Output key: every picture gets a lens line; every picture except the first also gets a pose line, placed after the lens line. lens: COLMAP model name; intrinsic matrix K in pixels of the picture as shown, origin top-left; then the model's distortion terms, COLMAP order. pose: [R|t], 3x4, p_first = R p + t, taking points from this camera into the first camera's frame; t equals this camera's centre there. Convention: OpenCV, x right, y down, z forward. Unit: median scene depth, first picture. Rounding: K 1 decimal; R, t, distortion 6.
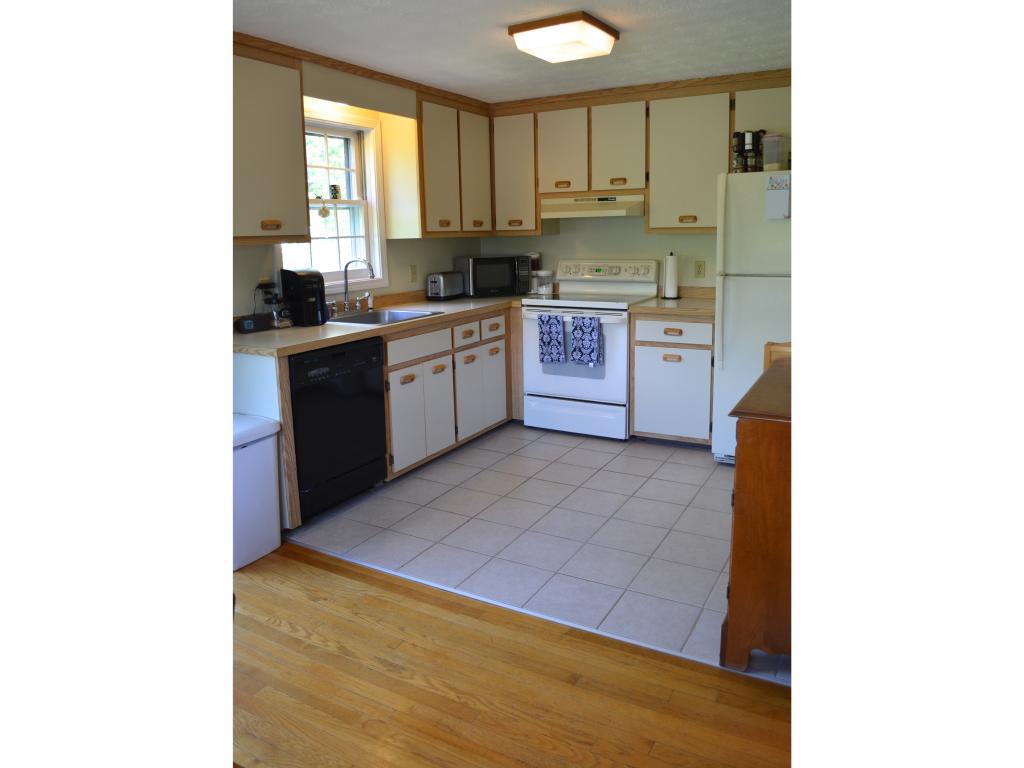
lens RADIAL K [[677.7, 0, 513.6], [0, 677.7, 341.9], [0, 0, 1]] dist [-0.070266, 0.000161]
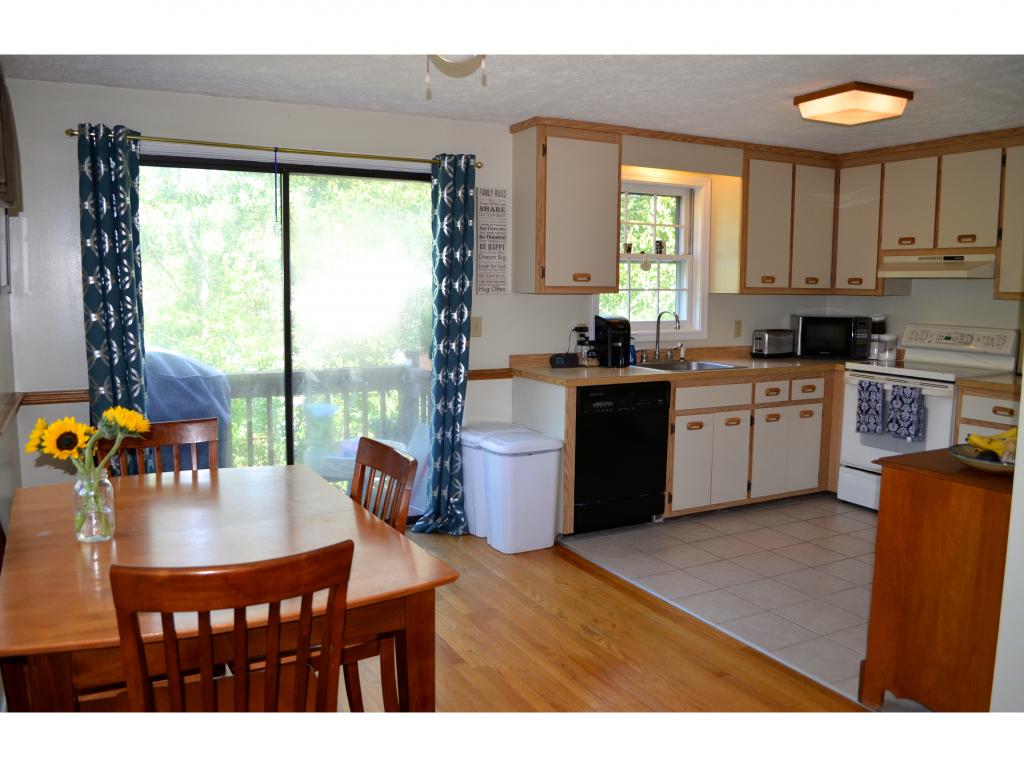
lens RADIAL K [[823.0, 0, 512.0], [0, 823.0, 383.5], [0, 0, 1]] dist [-0.064378, -0.004766]
pose [[0.844350, 0.090897, -0.528026, 0.234224], [-0.110707, 0.993835, -0.005945, 0.024838], [0.524230, 0.063476, 0.849208, -0.207810]]
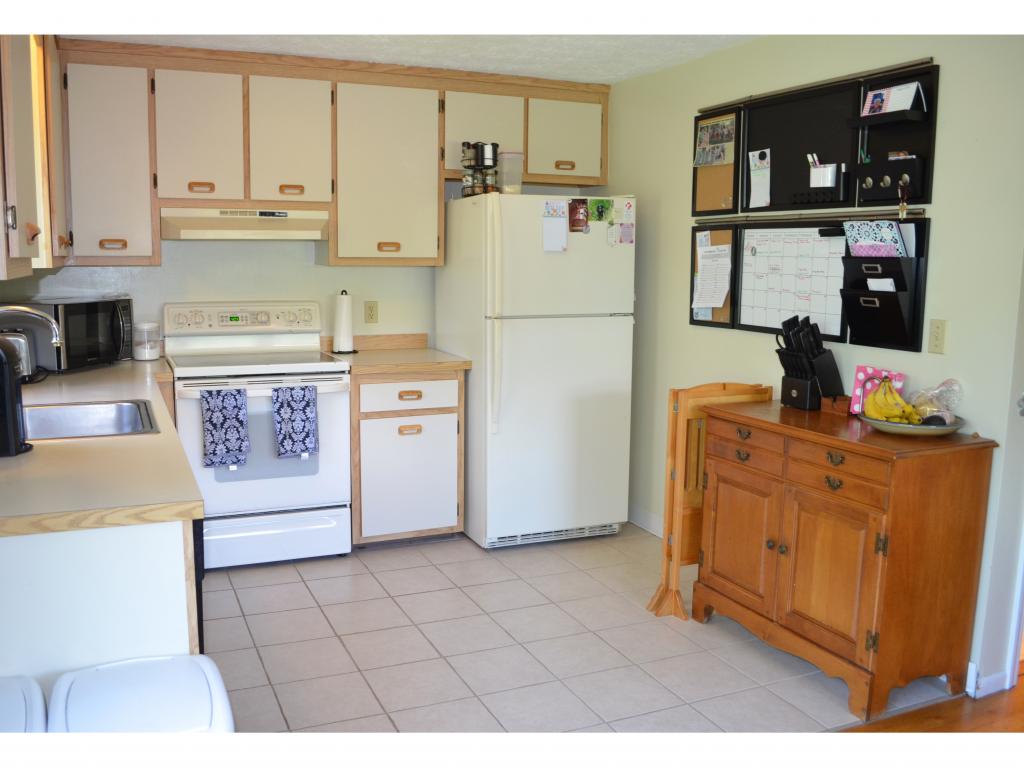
lens RADIAL K [[897.5, 0, 479.0], [0, 897.5, 386.0], [0, 0, 1]] dist [-0.068211, -0.005768]
pose [[0.614979, -0.088038, 0.783614, -0.483203], [0.105723, 0.993981, 0.028701, -0.044070], [-0.781424, 0.065196, 0.620585, 0.301292]]
